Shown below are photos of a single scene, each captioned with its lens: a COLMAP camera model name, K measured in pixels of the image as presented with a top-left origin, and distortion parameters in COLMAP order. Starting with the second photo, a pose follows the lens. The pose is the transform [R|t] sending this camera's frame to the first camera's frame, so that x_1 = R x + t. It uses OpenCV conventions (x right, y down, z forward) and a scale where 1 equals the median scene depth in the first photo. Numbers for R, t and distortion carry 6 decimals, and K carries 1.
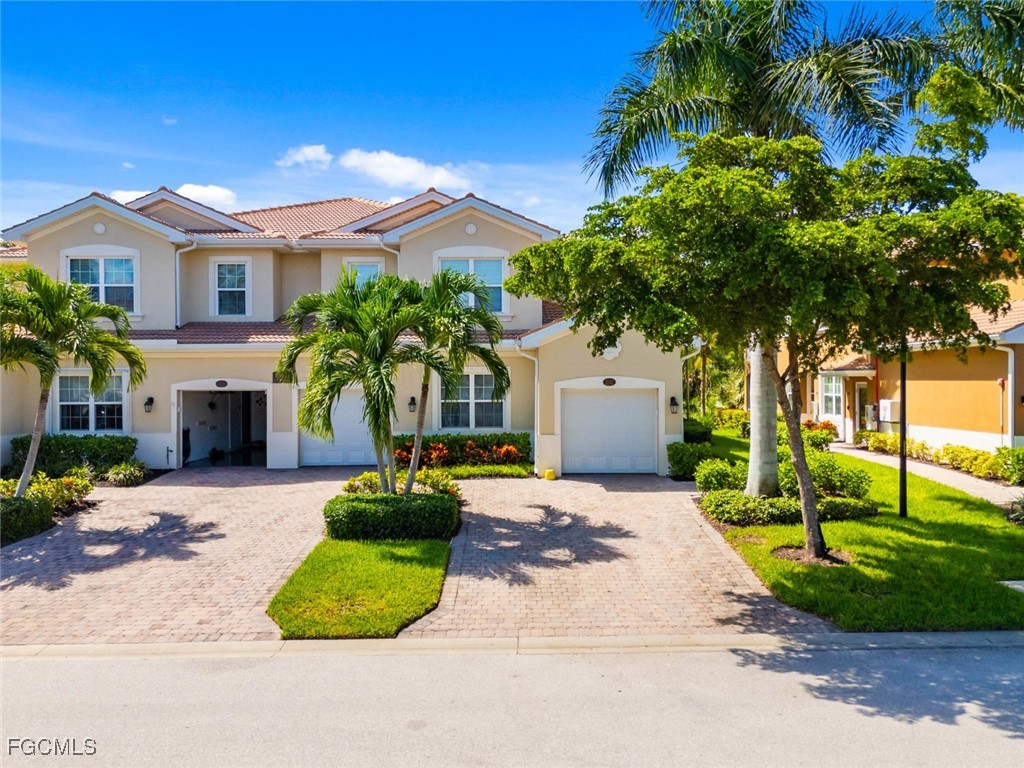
lens RADIAL K [[749.5, 0, 514.7], [0, 749.5, 391.5], [0, 0, 1]] dist [0.058606, -0.044123]
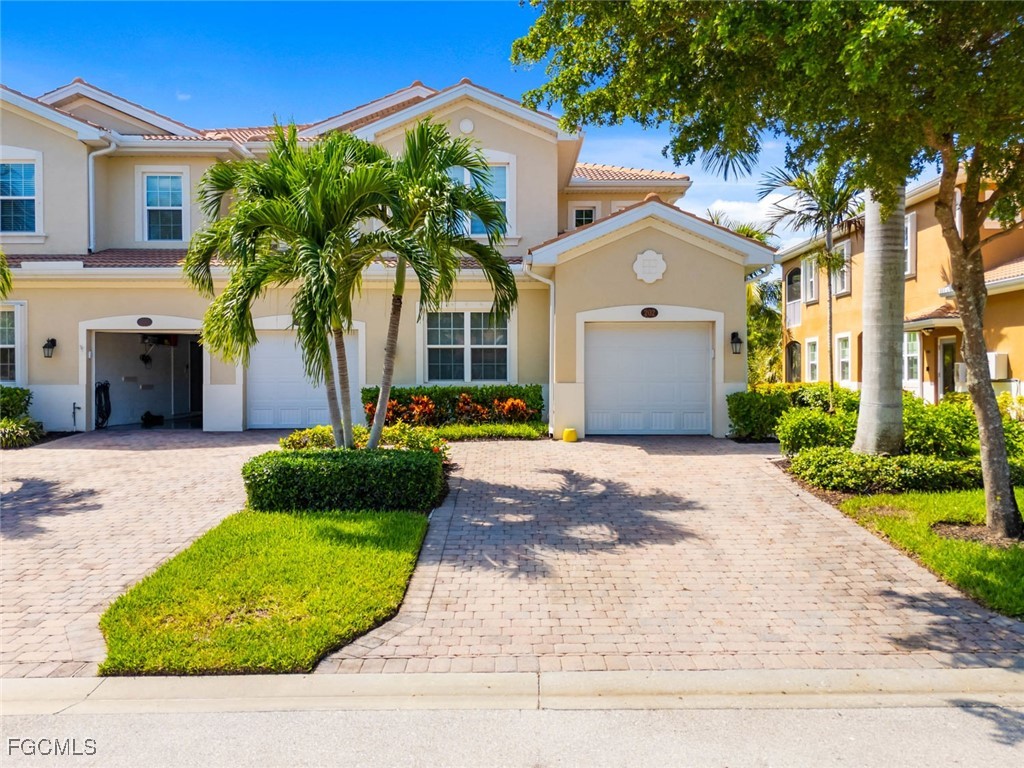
lens RADIAL K [[749.5, 0, 513.7], [0, 749.5, 393.5], [0, 0, 1]] dist [0.058606, -0.044123]
pose [[0.999988, 0.002441, -0.004265, -0.007422], [-0.002435, 0.999996, 0.001451, 0.083153], [0.004269, -0.001440, 0.999990, 0.304151]]
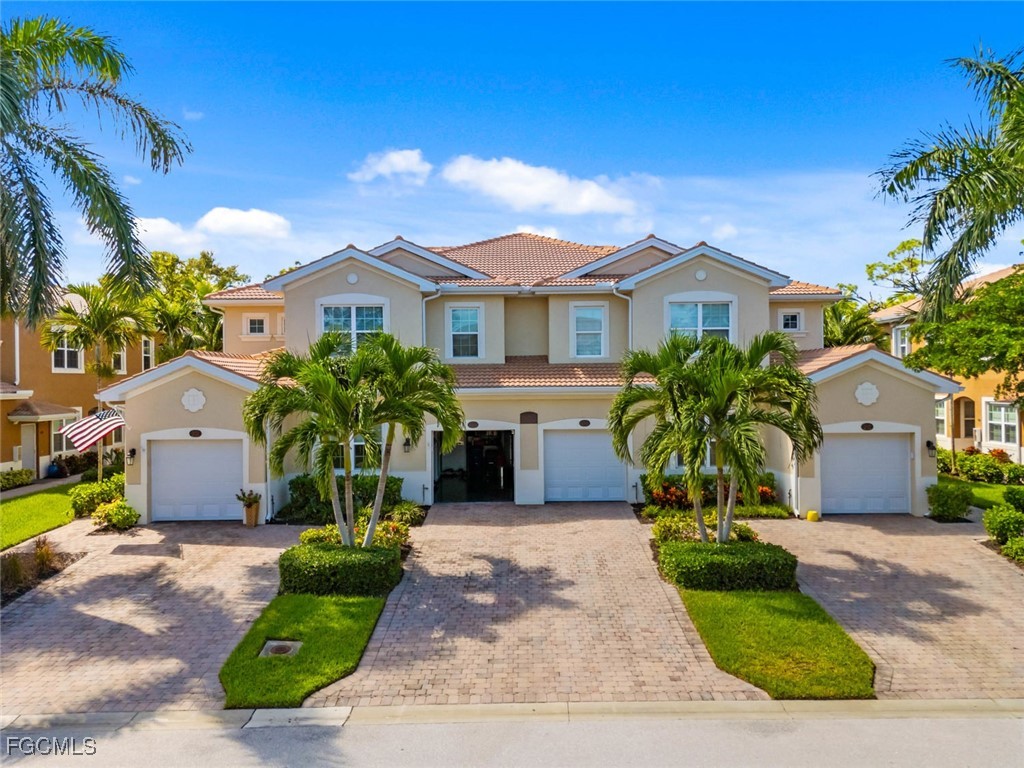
lens RADIAL K [[749.5, 0, 510.7], [0, 749.5, 387.8], [0, 0, 1]] dist [0.058606, -0.044123]
pose [[0.999989, -0.004606, 0.000190, -0.455977], [0.004606, 0.999988, -0.001449, -0.083346], [-0.000184, 0.001450, 0.999999, -0.070359]]
